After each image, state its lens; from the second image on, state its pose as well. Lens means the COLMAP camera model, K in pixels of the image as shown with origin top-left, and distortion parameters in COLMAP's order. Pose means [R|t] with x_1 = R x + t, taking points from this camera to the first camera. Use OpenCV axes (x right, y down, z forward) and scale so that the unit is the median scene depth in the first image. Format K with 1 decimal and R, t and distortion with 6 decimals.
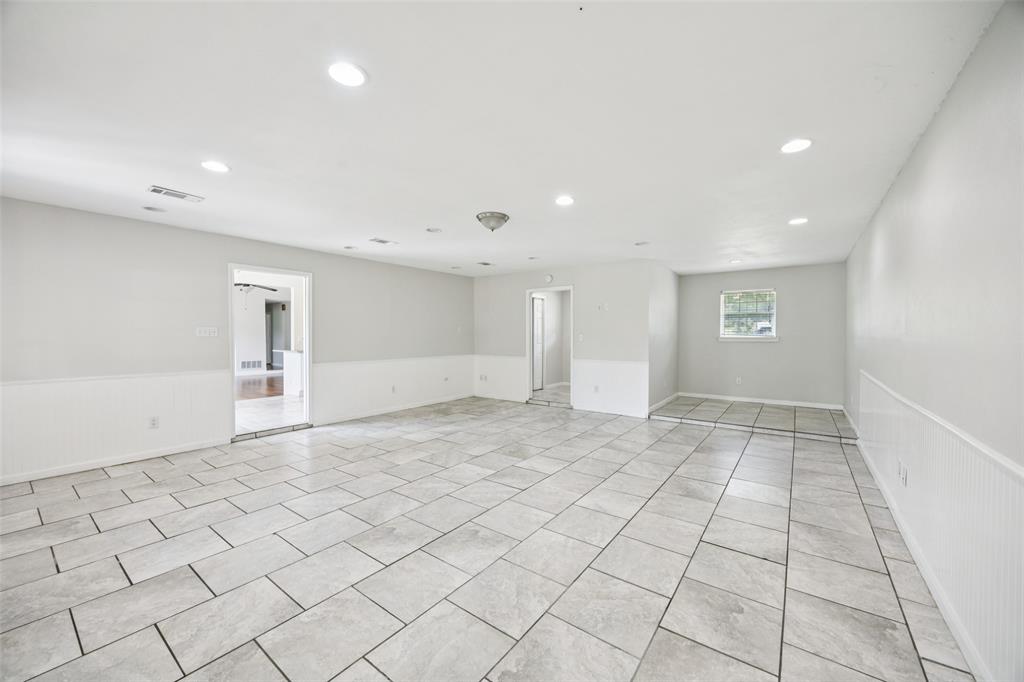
lens RADIAL K [[392.9, 0, 512.0], [0, 392.9, 341.0], [0, 0, 1]] dist [0.001022, -0.000103]
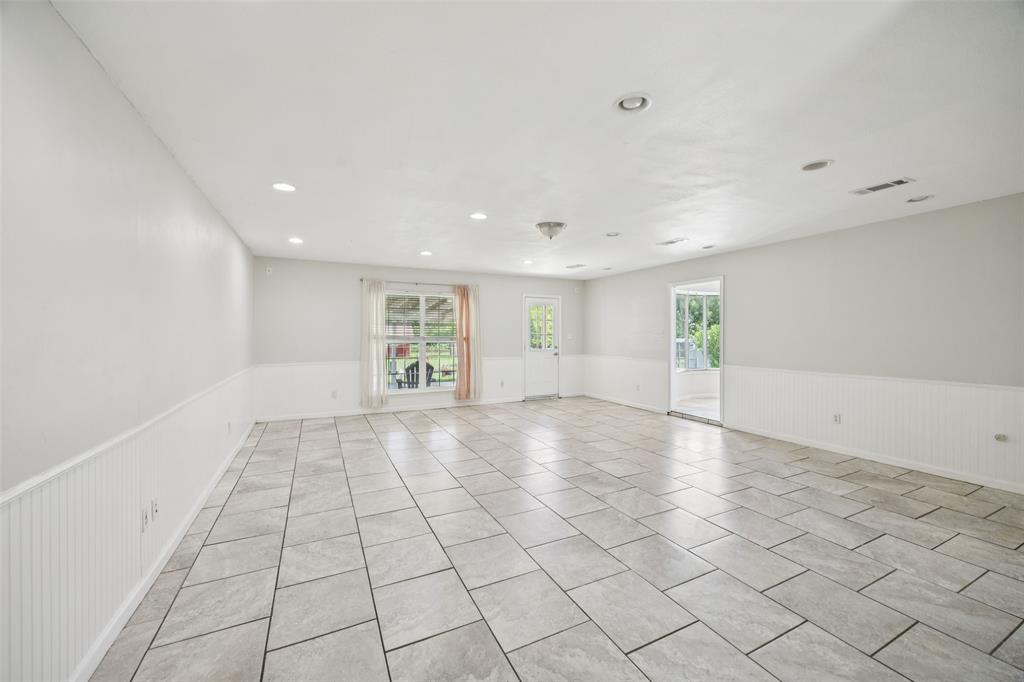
lens RADIAL K [[392.4, 0, 508.5], [0, 392.4, 339.8], [0, 0, 1]] dist [0.001219, -0.000054]
pose [[-0.461651, 0.011181, -0.886991, 0.943938], [-0.012641, 0.999736, 0.019182, -0.030083], [0.886971, 0.020067, -0.461388, 1.395162]]
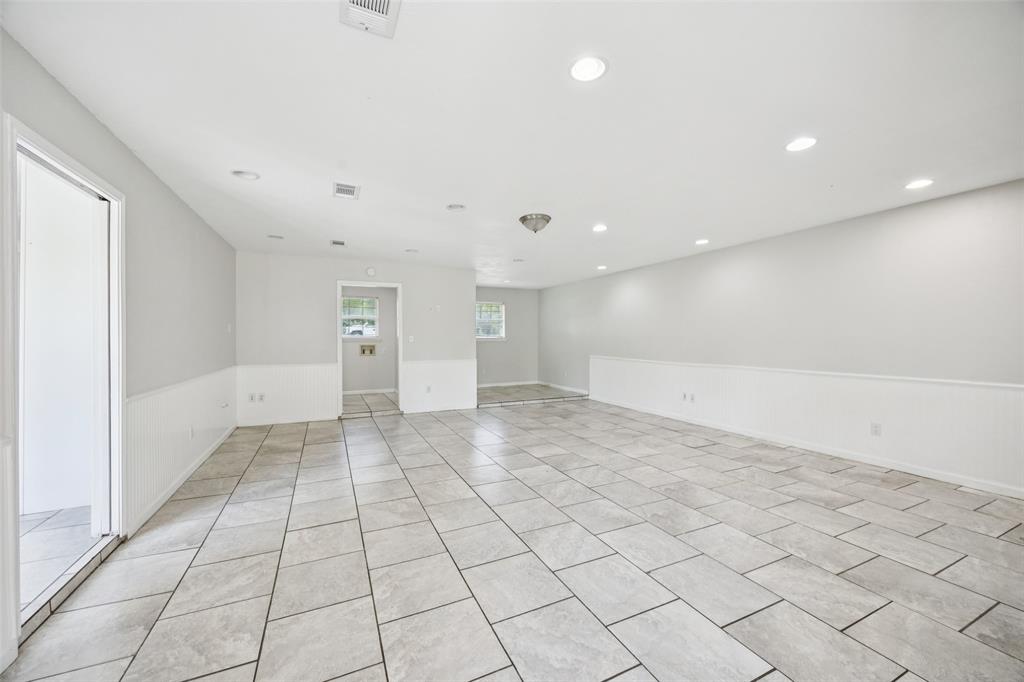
lens RADIAL K [[392.4, 0, 508.5], [0, 392.4, 339.8], [0, 0, 1]] dist [0.001219, -0.000054]
pose [[0.474049, -0.007958, 0.880462, -0.988089], [0.016751, 0.999860, 0.000019, -0.003284], [-0.880339, 0.014739, 0.474116, 0.578500]]
